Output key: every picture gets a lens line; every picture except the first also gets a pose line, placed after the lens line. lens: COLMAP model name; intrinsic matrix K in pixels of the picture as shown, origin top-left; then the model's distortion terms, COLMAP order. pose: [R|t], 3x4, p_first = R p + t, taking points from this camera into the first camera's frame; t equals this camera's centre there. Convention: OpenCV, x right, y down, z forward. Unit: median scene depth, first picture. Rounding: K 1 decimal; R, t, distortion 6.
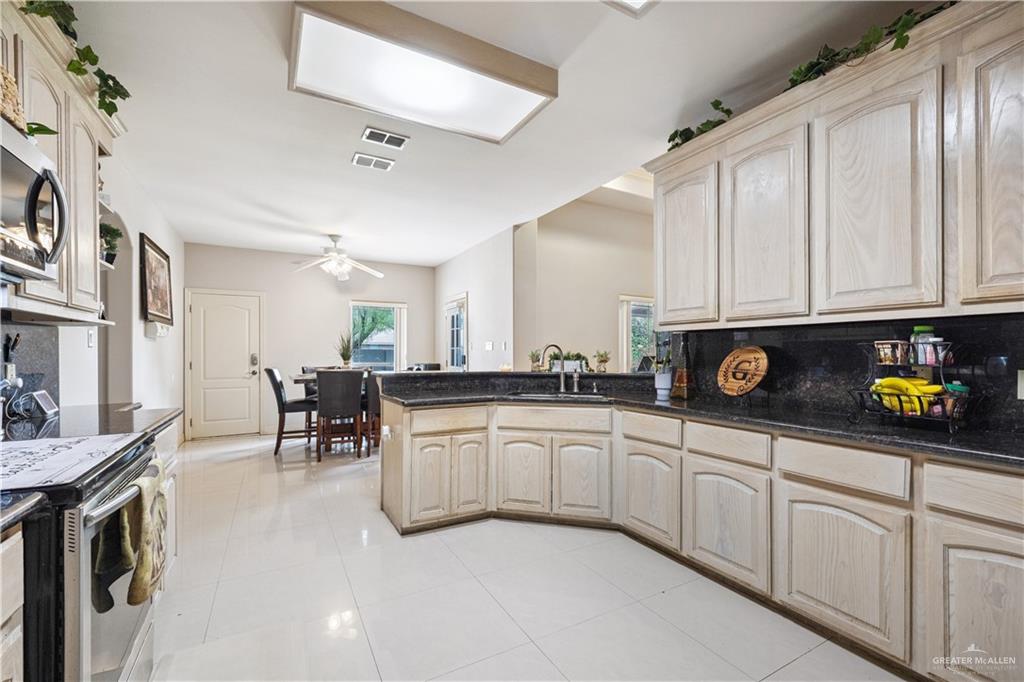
lens RADIAL K [[441.9, 0, 513.4], [0, 441.9, 350.3], [0, 0, 1]] dist [-0.002313, -0.000140]
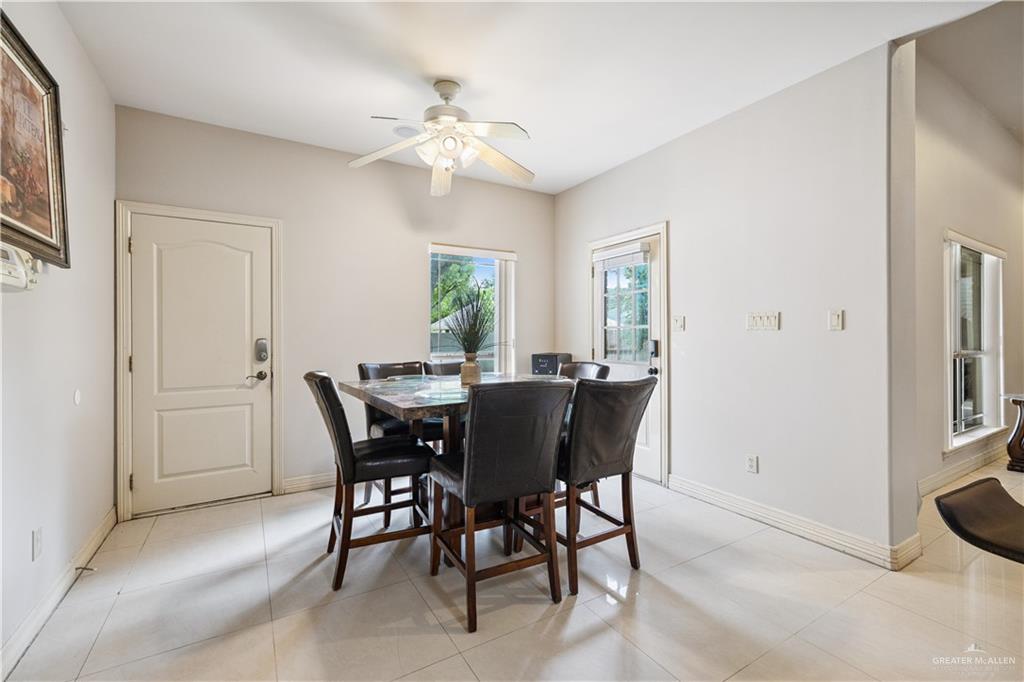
lens RADIAL K [[441.9, 0, 509.1], [0, 441.9, 335.3], [0, 0, 1]] dist [-0.002313, -0.000140]
pose [[0.999305, -0.002350, 0.037205, -0.396289], [0.002352, 0.999997, -0.000001, 0.005805], [-0.037205, 0.000088, 0.999308, 0.593558]]
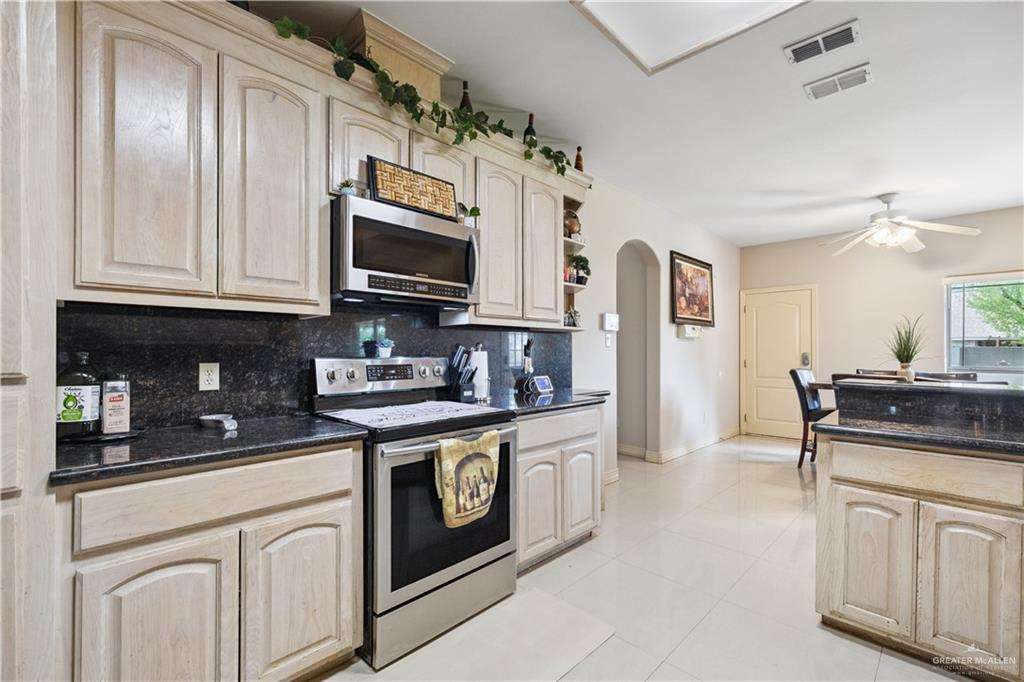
lens RADIAL K [[441.9, 0, 514.7], [0, 441.9, 348.3], [0, 0, 1]] dist [-0.002313, -0.000140]
pose [[0.280179, -0.004672, -0.959936, 0.148696], [0.002502, 0.999988, -0.004136, 0.001169], [0.959944, -0.001243, 0.280188, 0.207962]]
